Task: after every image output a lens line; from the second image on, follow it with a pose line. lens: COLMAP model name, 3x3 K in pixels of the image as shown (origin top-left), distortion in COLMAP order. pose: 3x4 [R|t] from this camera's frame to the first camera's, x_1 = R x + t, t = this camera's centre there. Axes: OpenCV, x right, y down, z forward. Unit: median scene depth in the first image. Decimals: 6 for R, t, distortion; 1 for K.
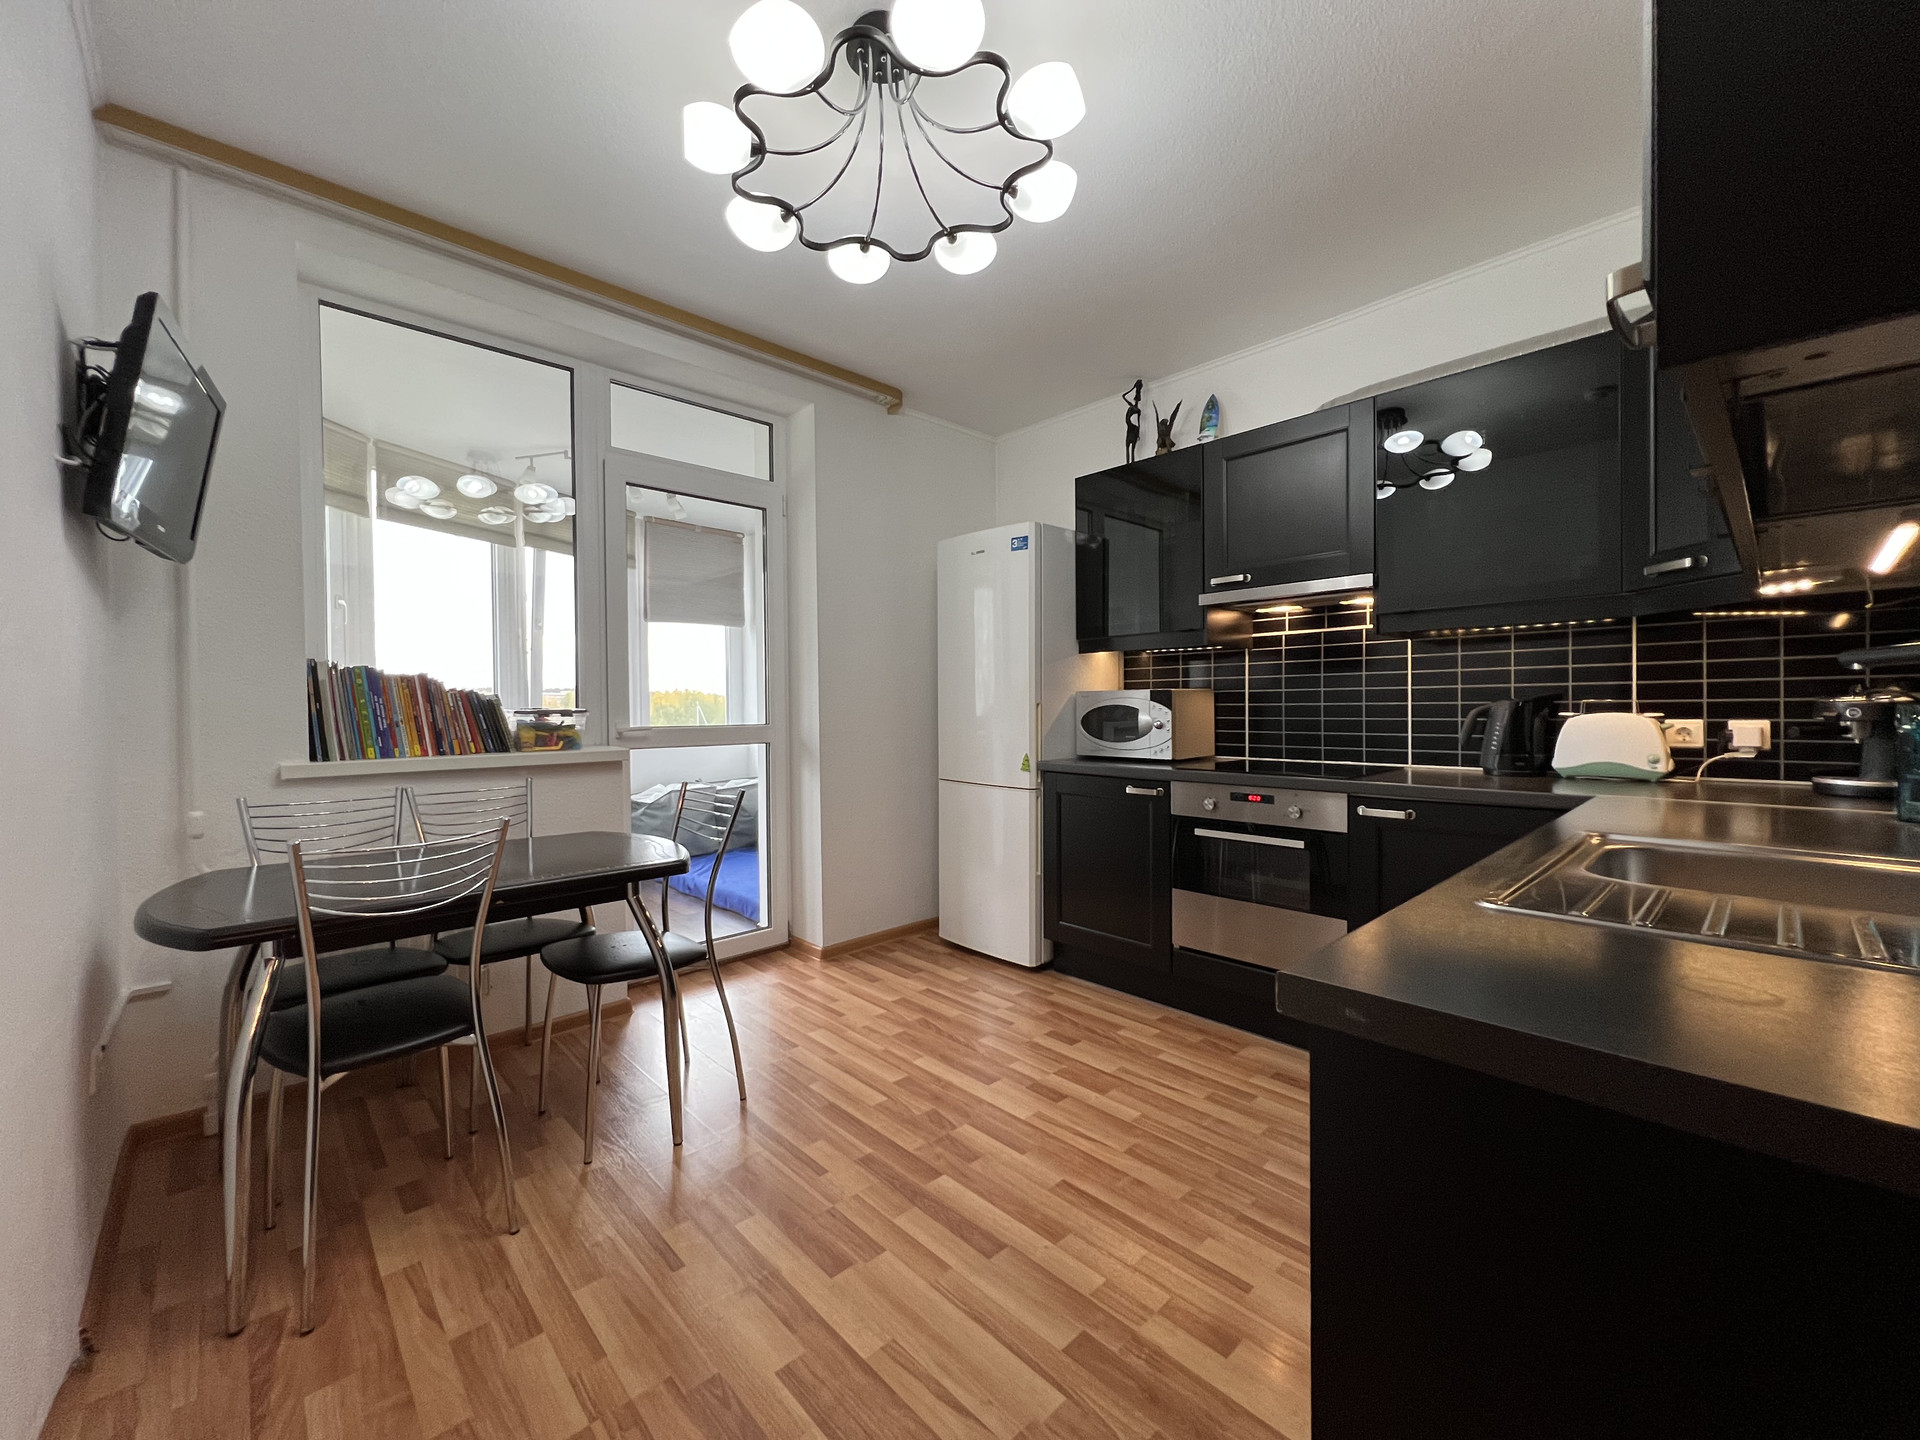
lens RADIAL K [[770.6, 0, 953.5], [0, 770.6, 716.3], [0, 0, 1]] dist [-0.004836, 0.001982]
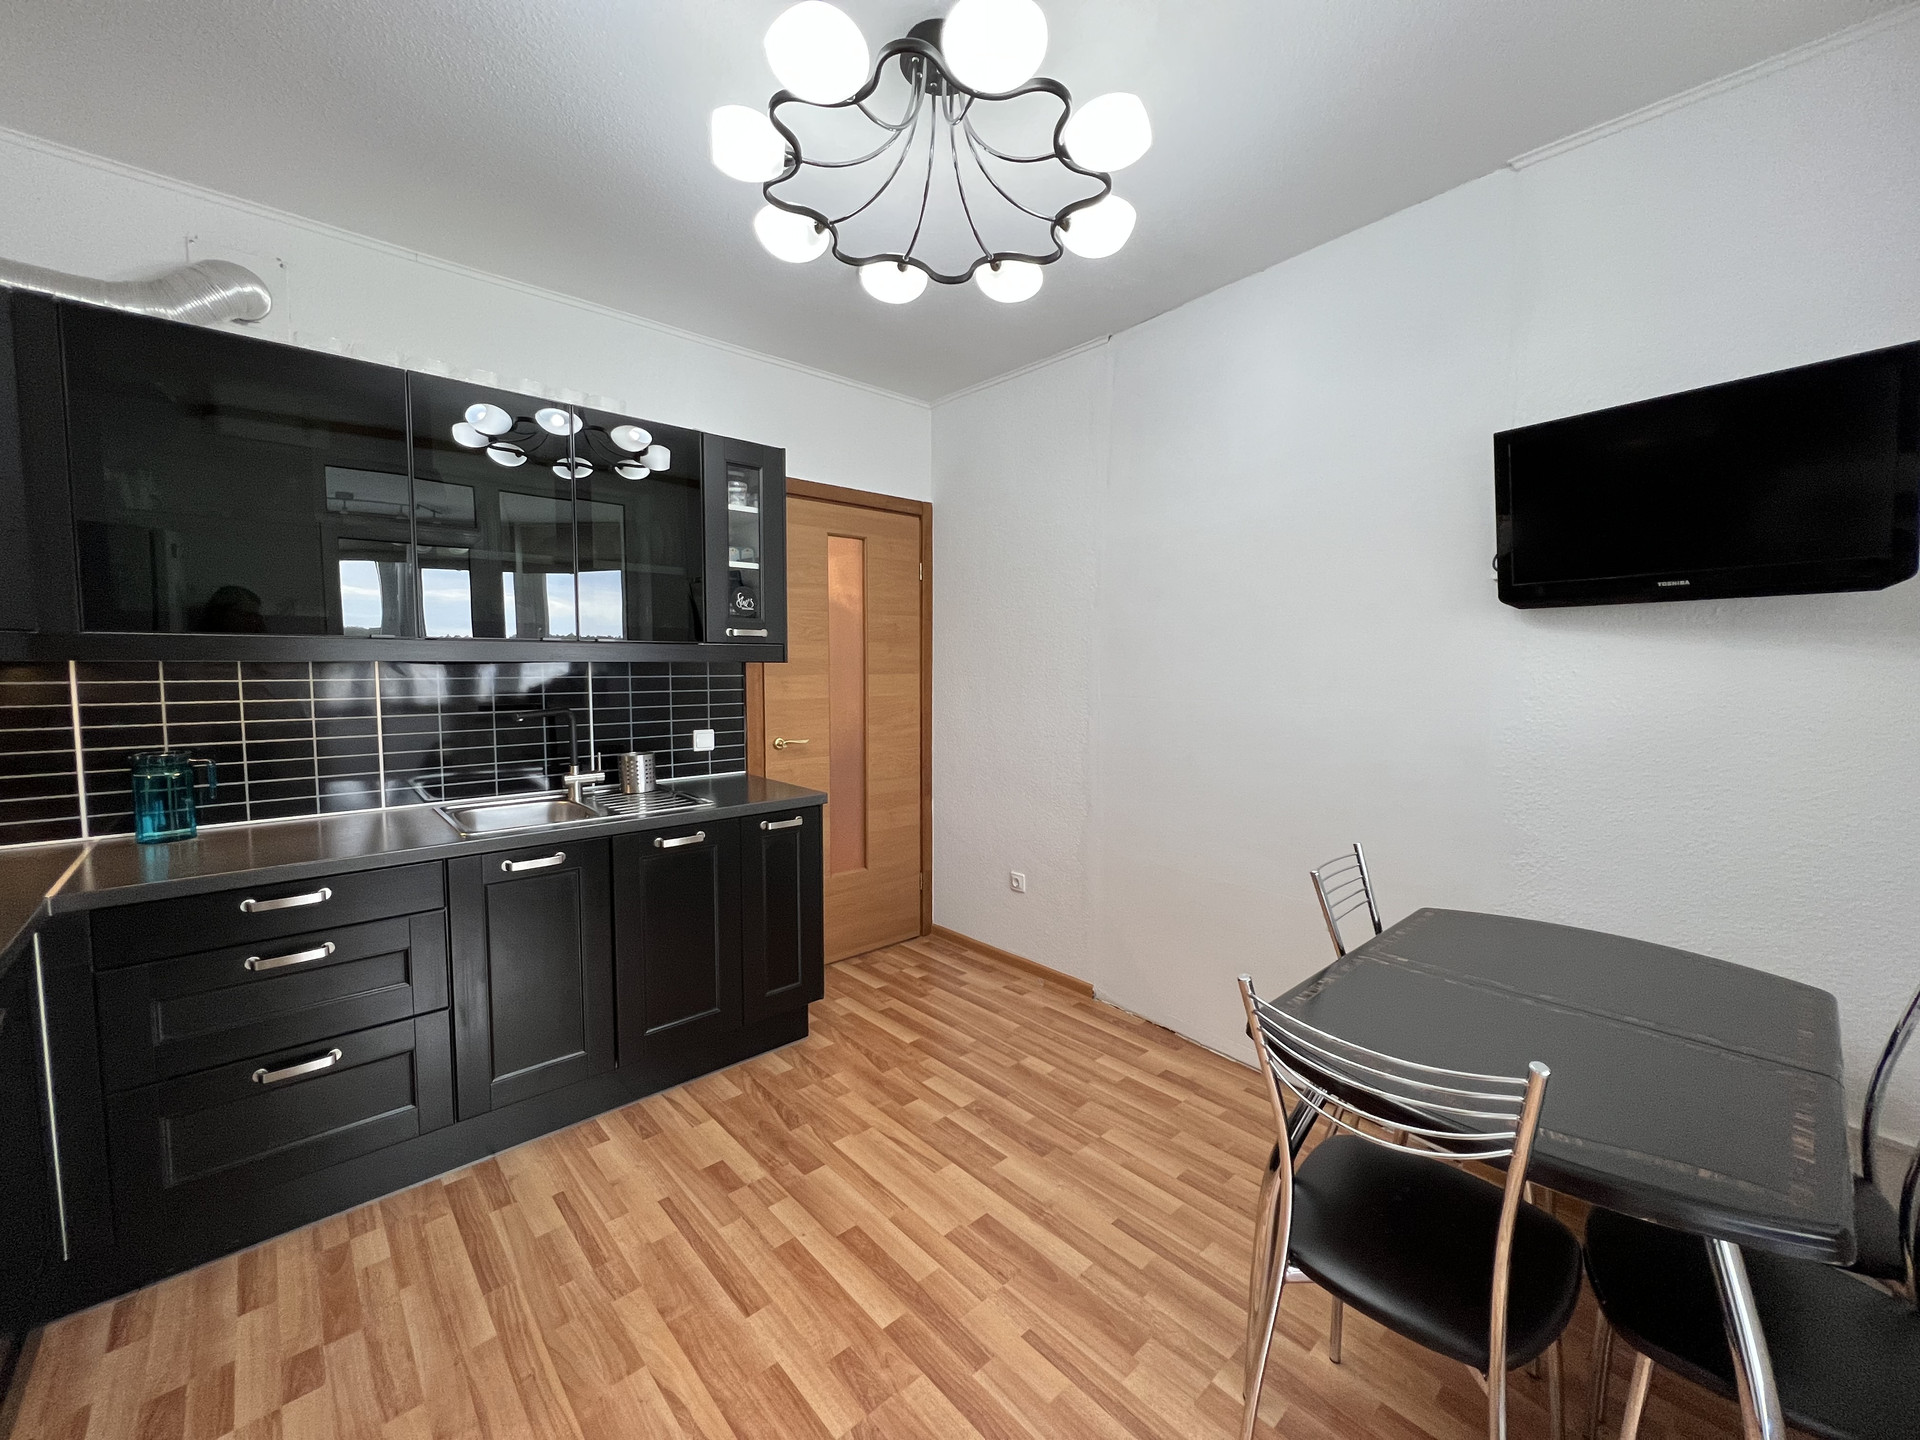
lens RADIAL K [[767.6, 0, 951.3], [0, 767.6, 715.7], [0, 0, 1]] dist [-0.002135, 0.000581]
pose [[-0.999776, 0.008180, 0.019527, -0.089616], [0.009726, 0.996712, 0.080444, -0.113810], [-0.018804, 0.080616, -0.996568, 1.467588]]
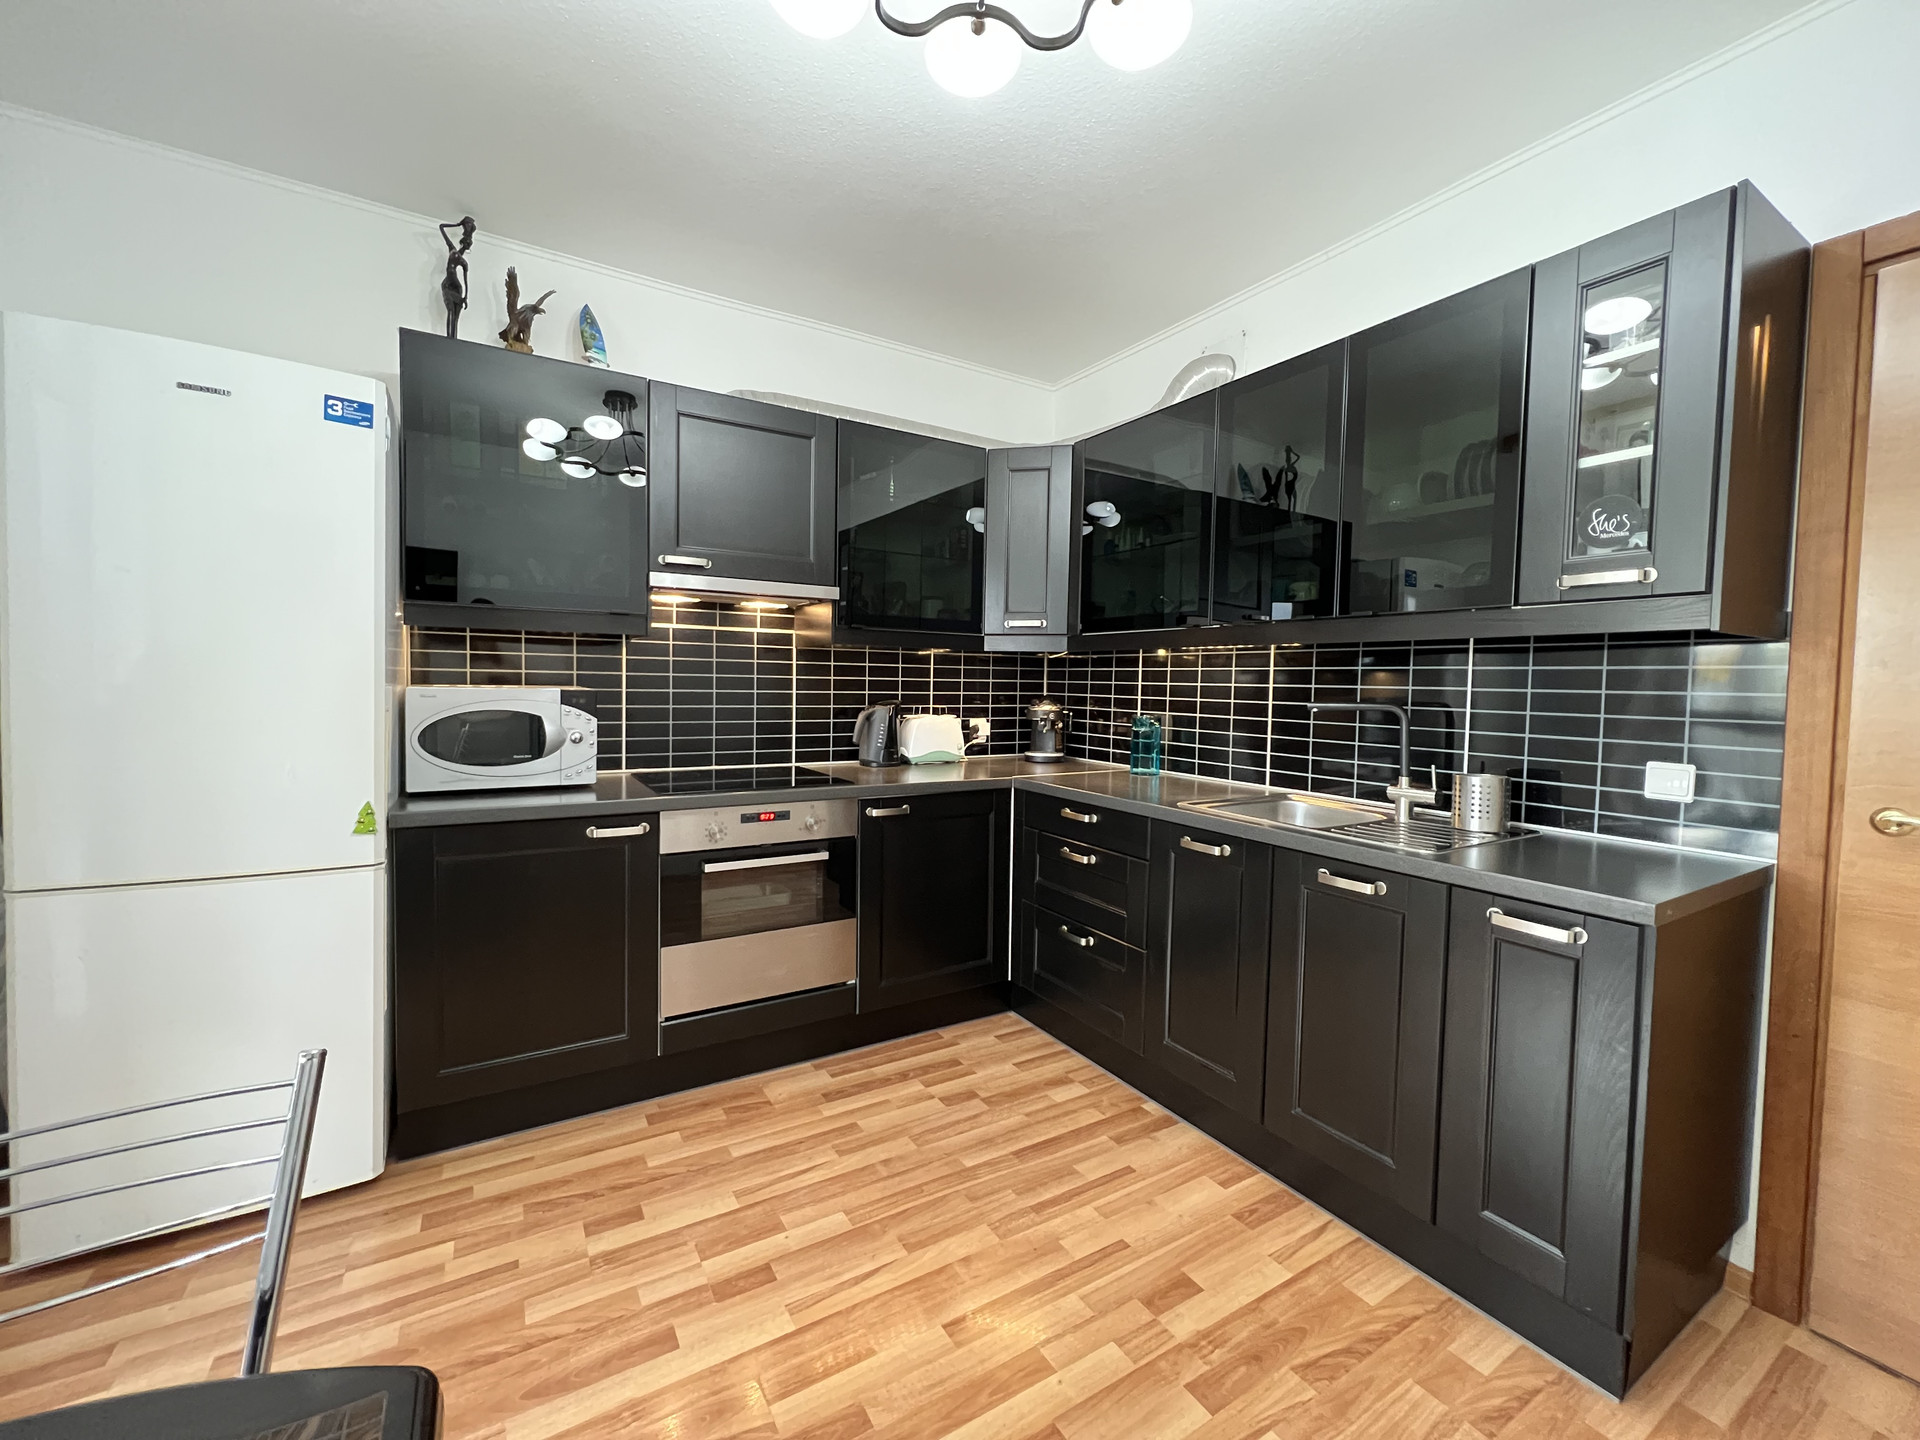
lens RADIAL K [[770.6, 0, 958.3], [0, 770.6, 715.0], [0, 0, 1]] dist [-0.004836, 0.001982]
pose [[0.205444, -0.029460, 0.978225, -0.506471], [-0.009070, 0.999447, 0.032003, -0.050527], [-0.978627, -0.015447, 0.205063, 0.675306]]
